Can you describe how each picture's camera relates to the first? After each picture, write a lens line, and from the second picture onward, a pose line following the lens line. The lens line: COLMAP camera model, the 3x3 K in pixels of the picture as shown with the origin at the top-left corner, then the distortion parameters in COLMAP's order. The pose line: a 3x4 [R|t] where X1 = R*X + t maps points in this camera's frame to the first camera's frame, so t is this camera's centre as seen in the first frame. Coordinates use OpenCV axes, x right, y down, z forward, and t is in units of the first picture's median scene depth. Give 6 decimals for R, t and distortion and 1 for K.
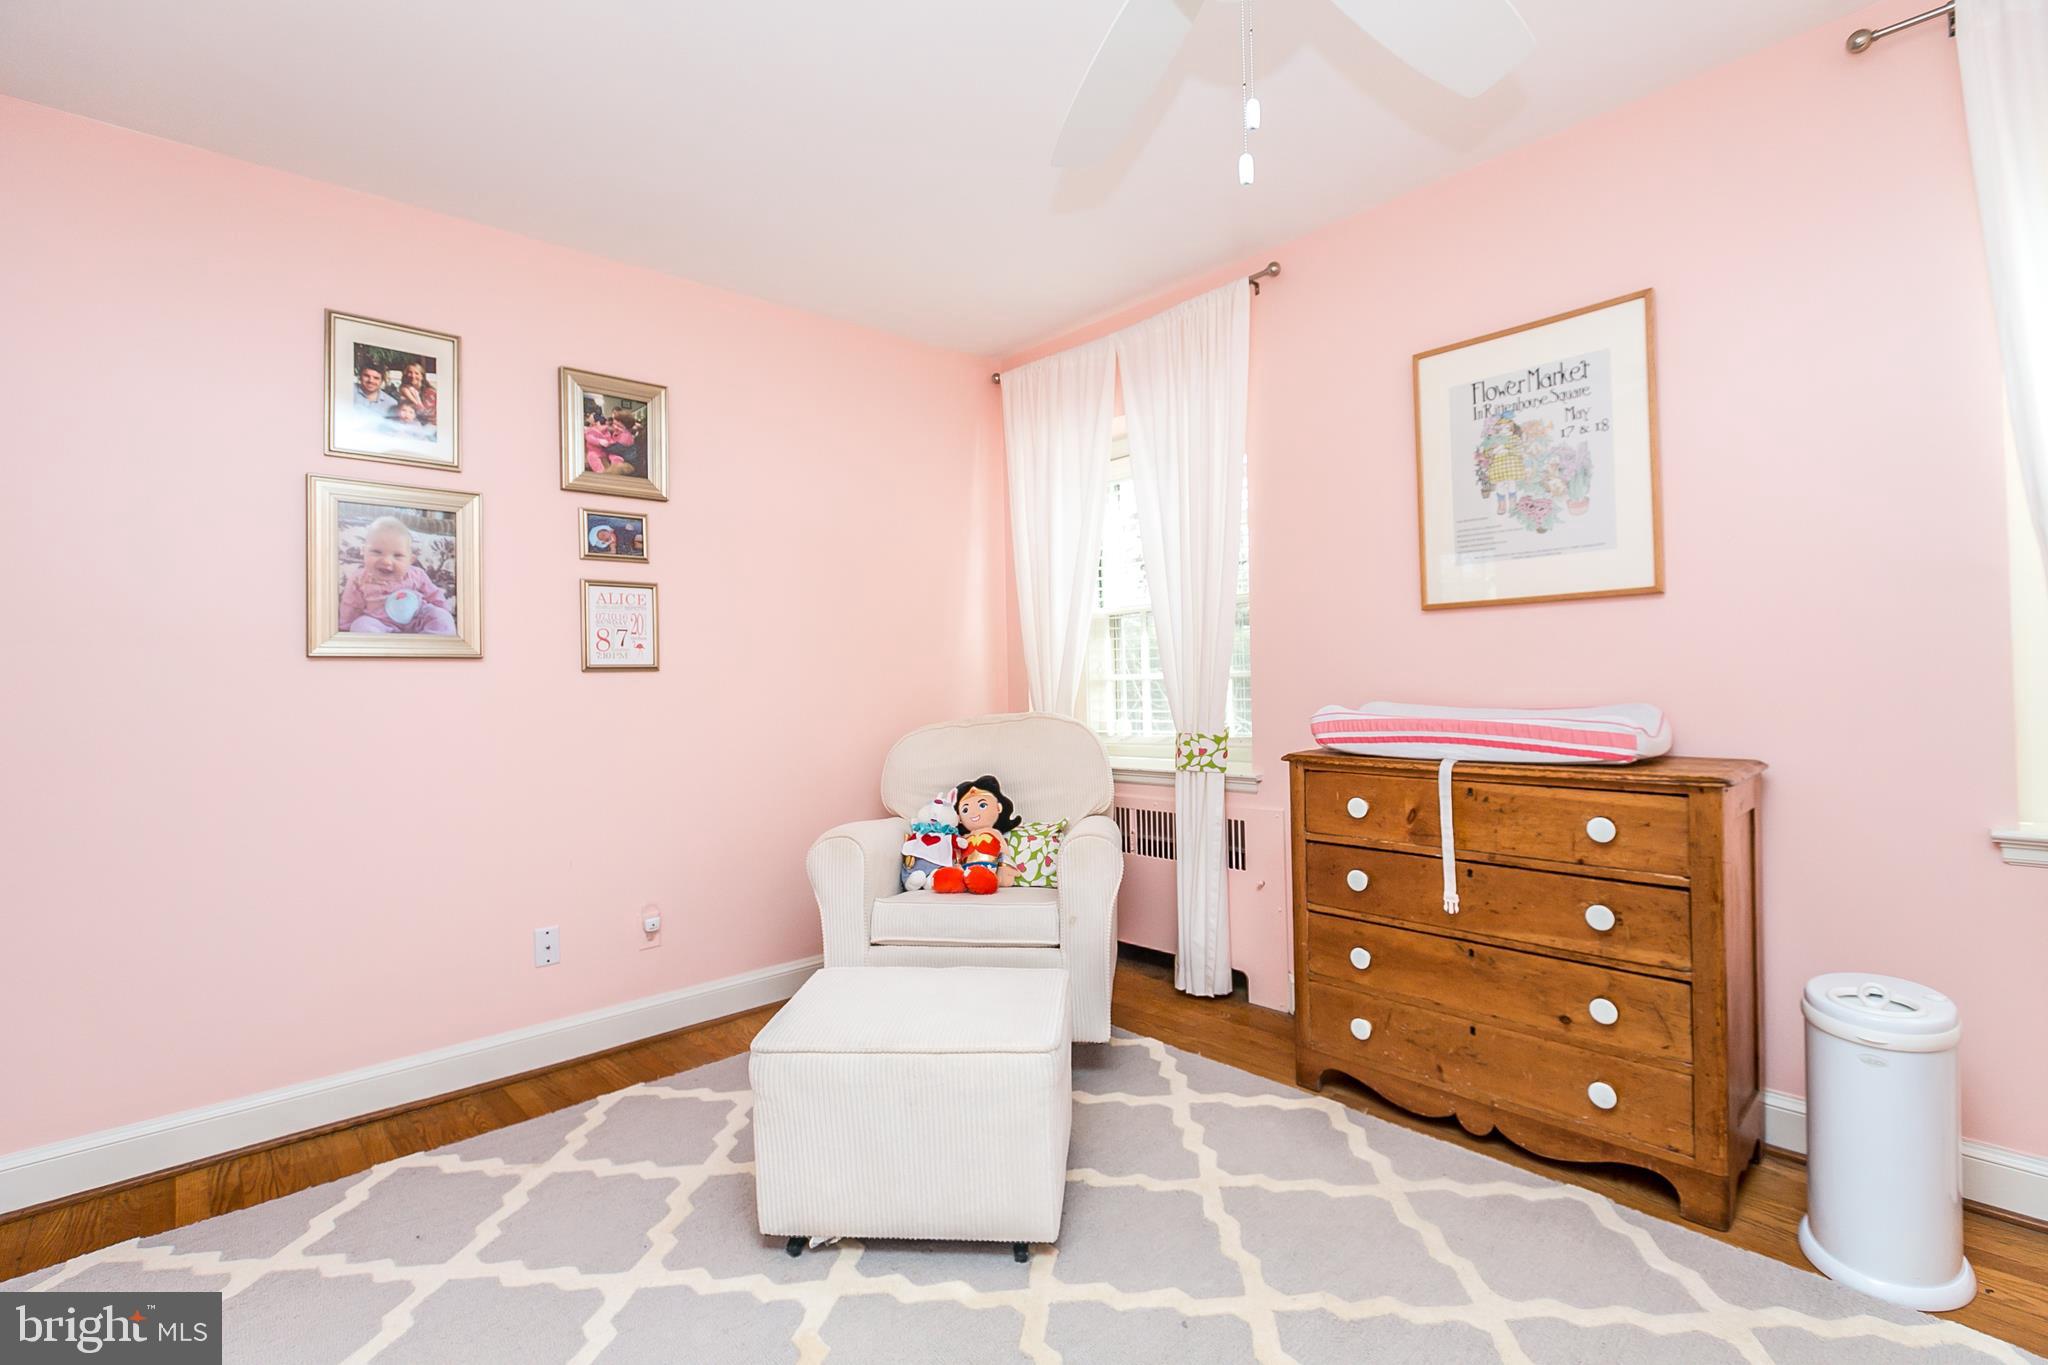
lens RADIAL K [[921.8, 0, 1026.4], [0, 921.8, 682.7], [0, 0, 1]] dist [0.004292, 0.000092]
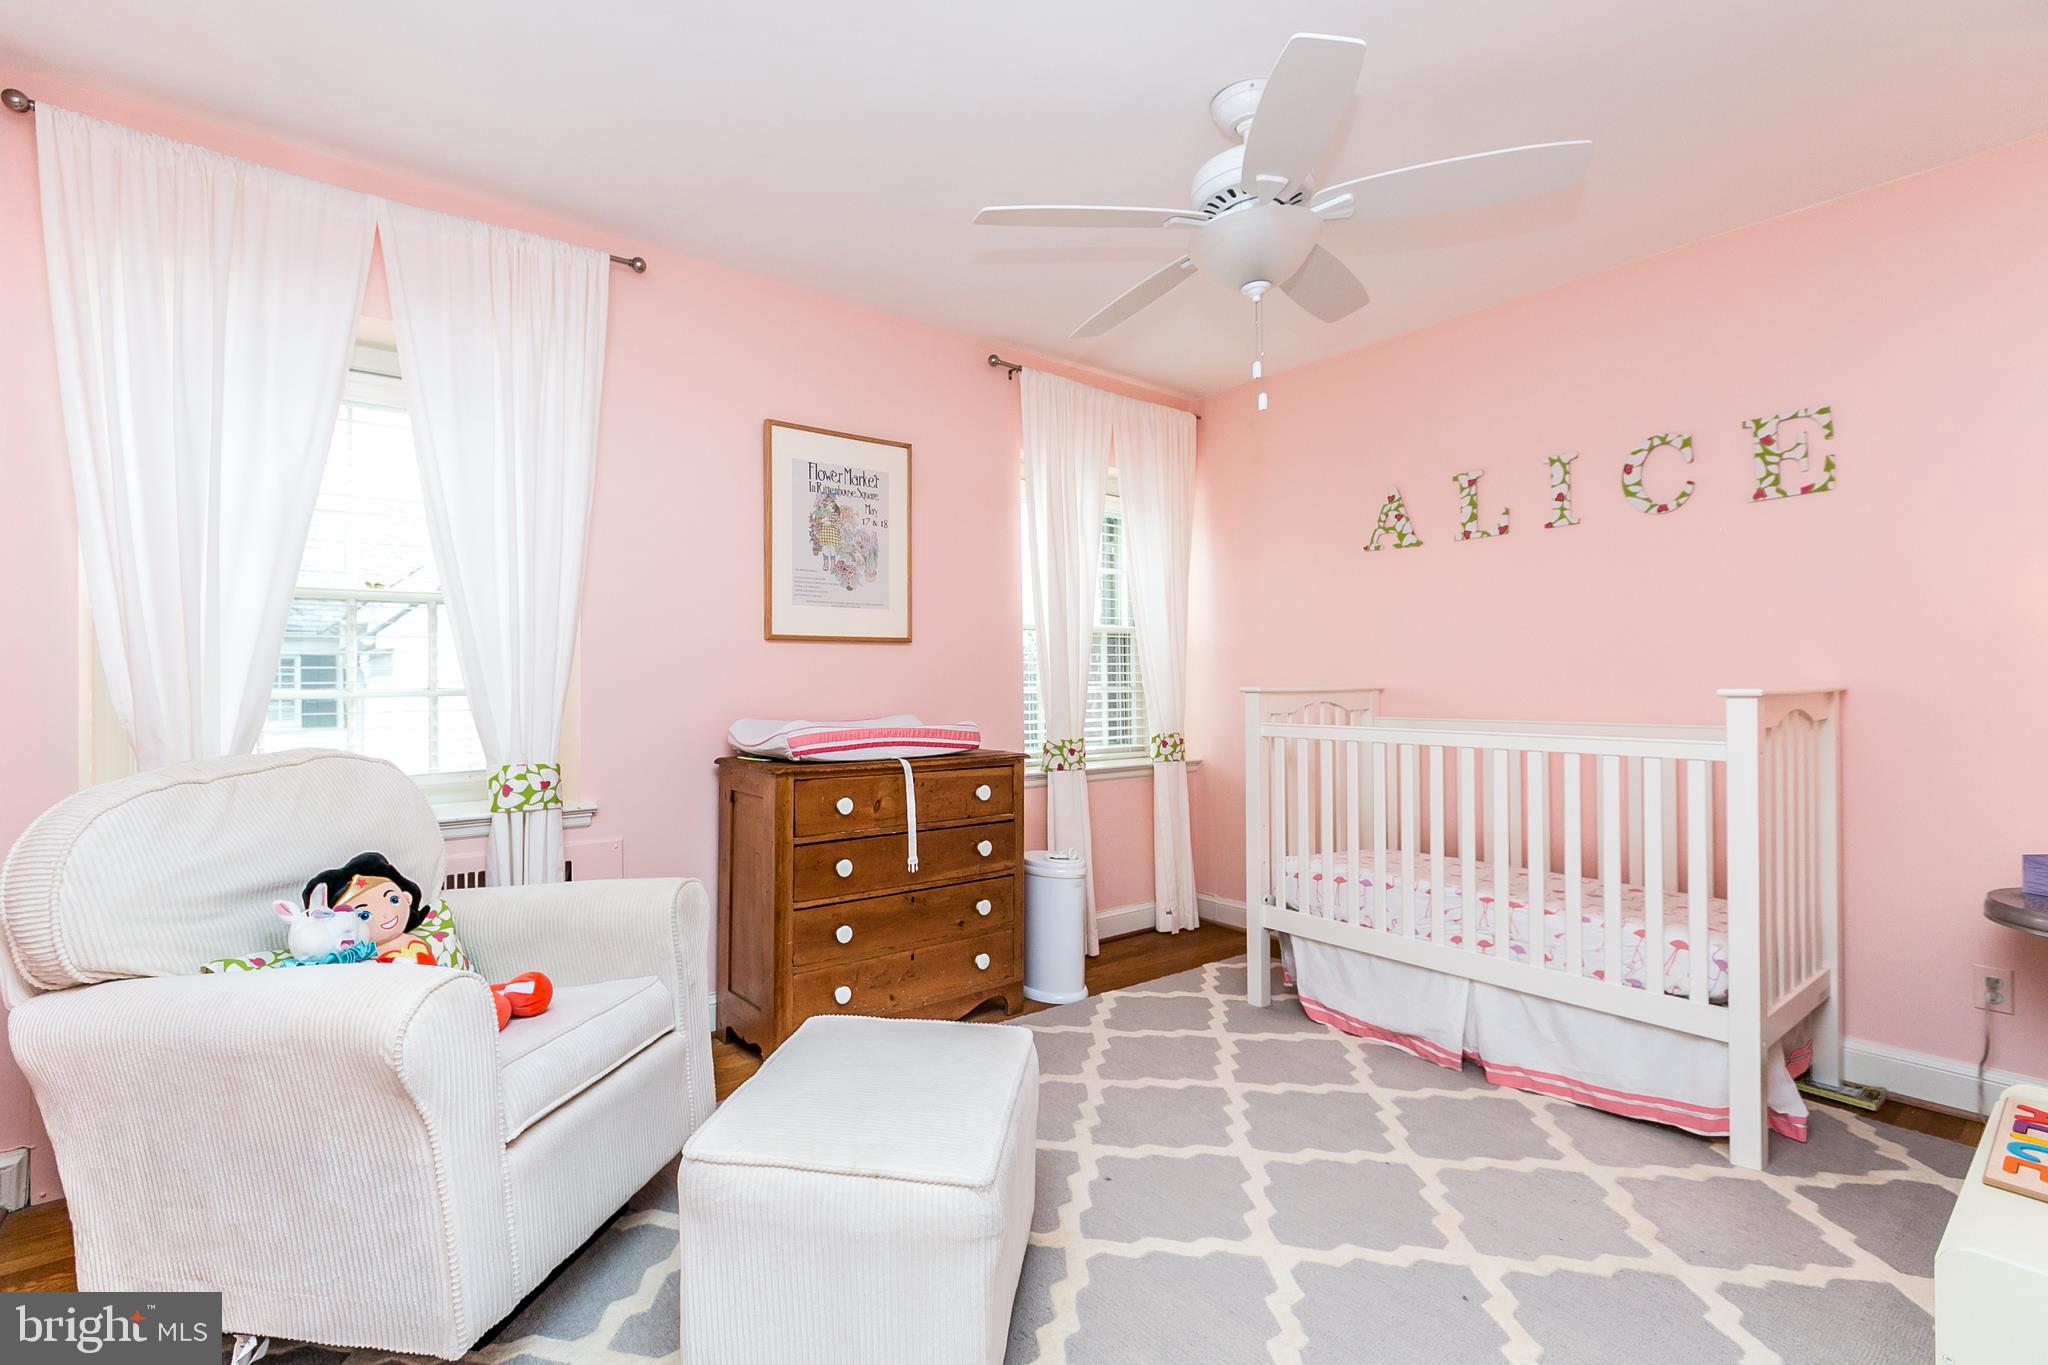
lens RADIAL K [[921.8, 0, 1025.1], [0, 921.8, 680.7], [0, 0, 1]] dist [0.004292, 0.000092]
pose [[0.075223, 0.027440, 0.996789, -0.758734], [0.005979, 0.999591, -0.027968, 0.008996], [-0.997149, 0.008064, 0.075028, 0.641392]]
